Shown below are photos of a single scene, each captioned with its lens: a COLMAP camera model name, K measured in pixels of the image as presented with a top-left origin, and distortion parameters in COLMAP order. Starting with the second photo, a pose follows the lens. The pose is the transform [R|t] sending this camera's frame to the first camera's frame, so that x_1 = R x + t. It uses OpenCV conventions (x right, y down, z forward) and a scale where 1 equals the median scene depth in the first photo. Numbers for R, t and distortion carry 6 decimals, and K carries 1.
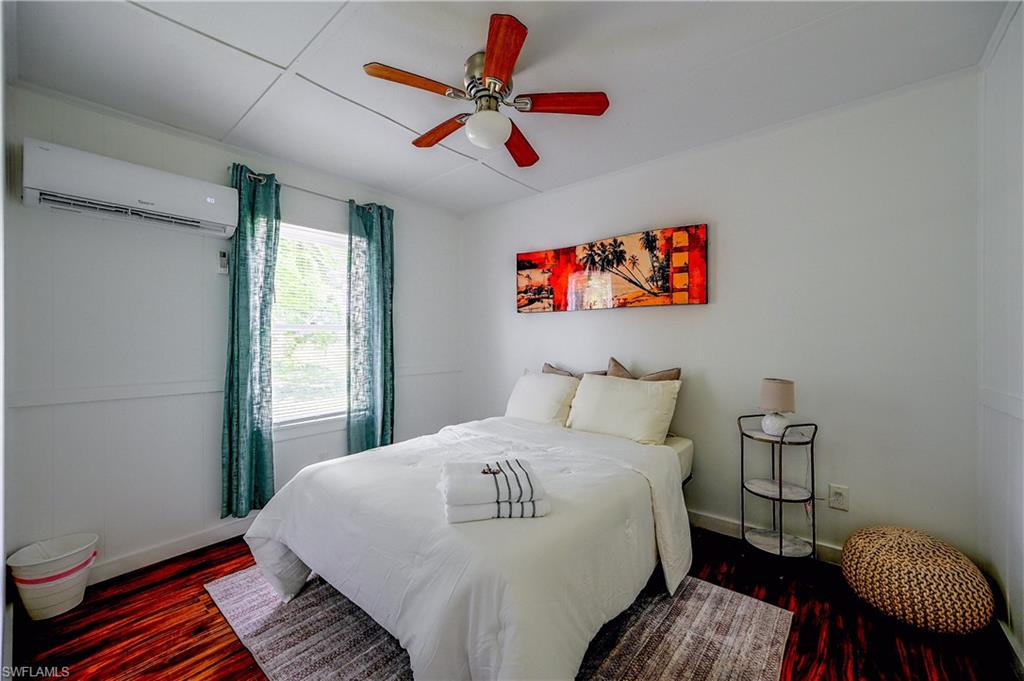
lens RADIAL K [[403.9, 0, 513.3], [0, 403.9, 340.0], [0, 0, 1]] dist [-0.001216, 0.000271]
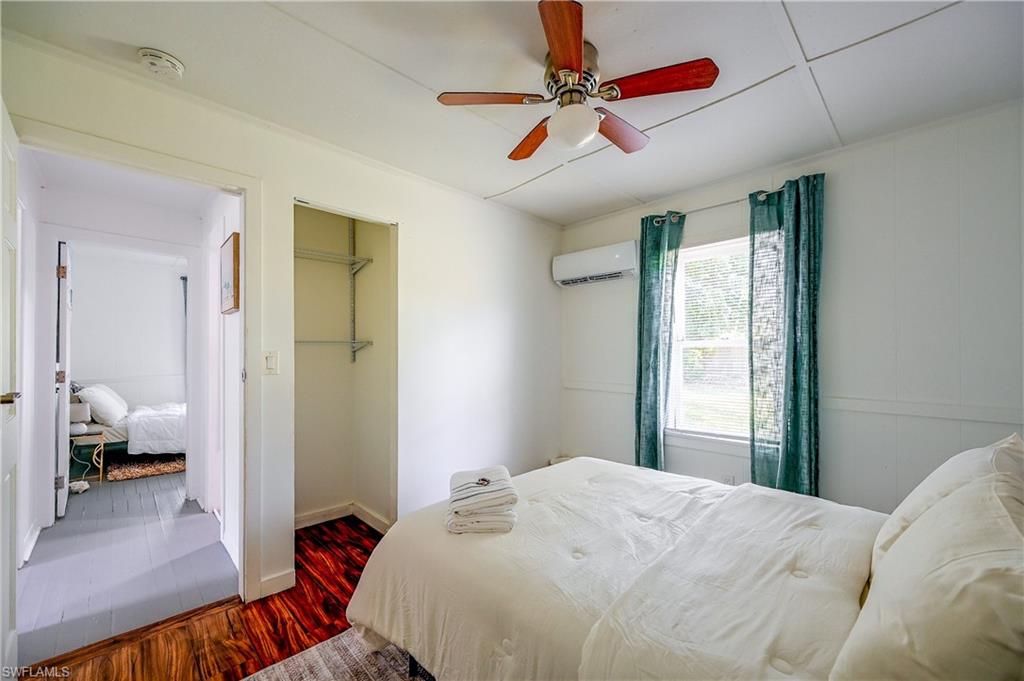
lens RADIAL K [[403.9, 0, 511.1], [0, 403.9, 345.9], [0, 0, 1]] dist [-0.001216, 0.000271]
pose [[-0.113279, -0.002641, -0.993560, 0.510867], [0.005475, 0.999980, -0.003282, -0.022767], [0.993548, -0.005812, -0.113263, 0.584430]]
